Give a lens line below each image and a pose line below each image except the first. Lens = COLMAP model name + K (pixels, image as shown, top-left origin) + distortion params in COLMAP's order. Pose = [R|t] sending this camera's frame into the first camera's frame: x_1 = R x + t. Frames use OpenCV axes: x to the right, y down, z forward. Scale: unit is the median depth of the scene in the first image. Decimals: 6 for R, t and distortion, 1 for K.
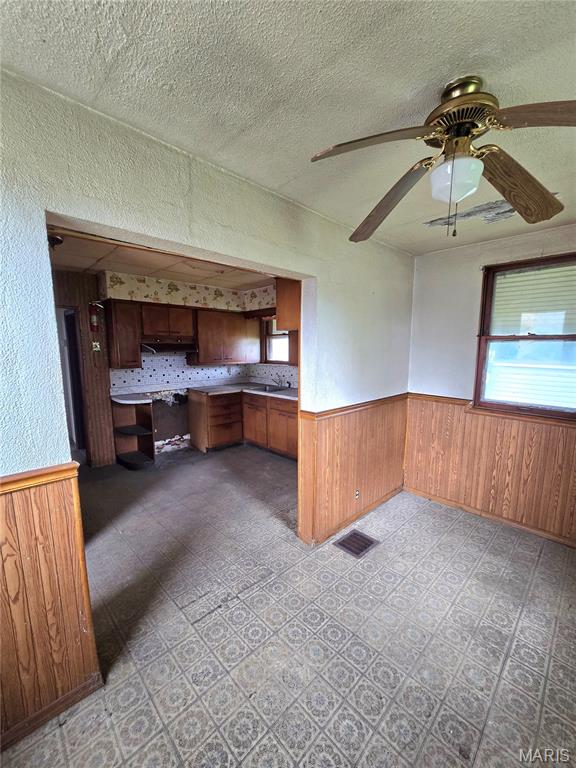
lens RADIAL K [[310.8, 0, 287.2], [0, 310.8, 392.3], [0, 0, 1]] dist [-0.000200, -0.000034]
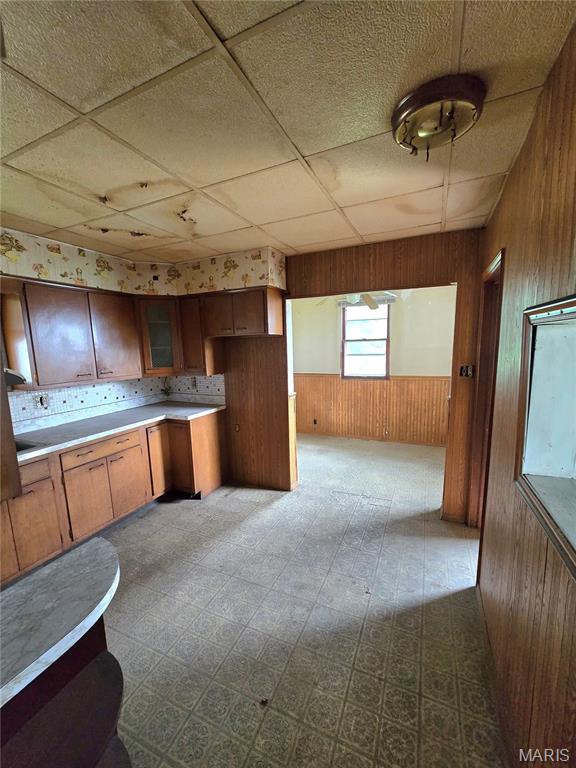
lens RADIAL K [[310.8, 0, 287.2], [0, 310.8, 392.3], [0, 0, 1]] dist [-0.000200, -0.000034]
pose [[-0.359267, -0.131078, 0.923984, -0.649948], [0.161704, 0.966367, 0.199965, -0.120914], [-0.919118, 0.221253, -0.325988, 0.781225]]
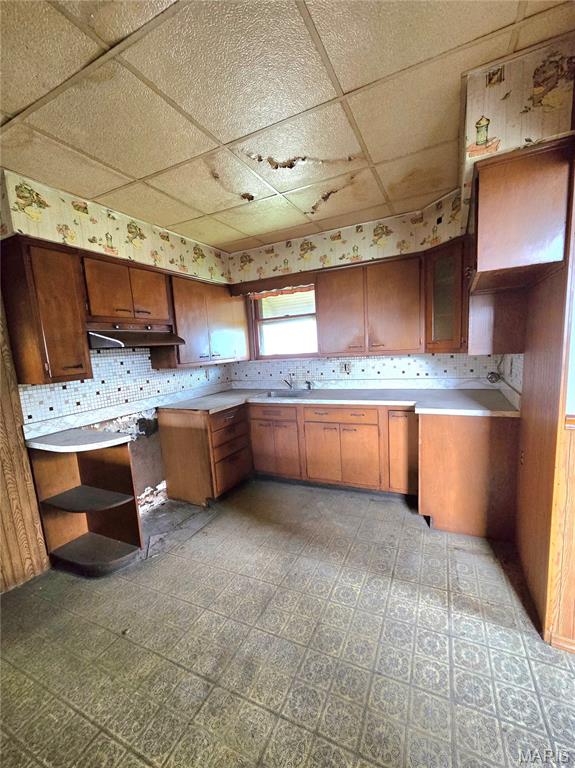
lens RADIAL K [[320.4, 0, 287.2], [0, 320.4, 392.9], [0, 0, 1]] dist [-0.000080, -0.000082]
pose [[0.937649, -0.106643, 0.330821, -0.310955], [0.110222, 0.993875, 0.007979, -0.020029], [-0.329645, 0.028982, 0.943660, 0.346914]]
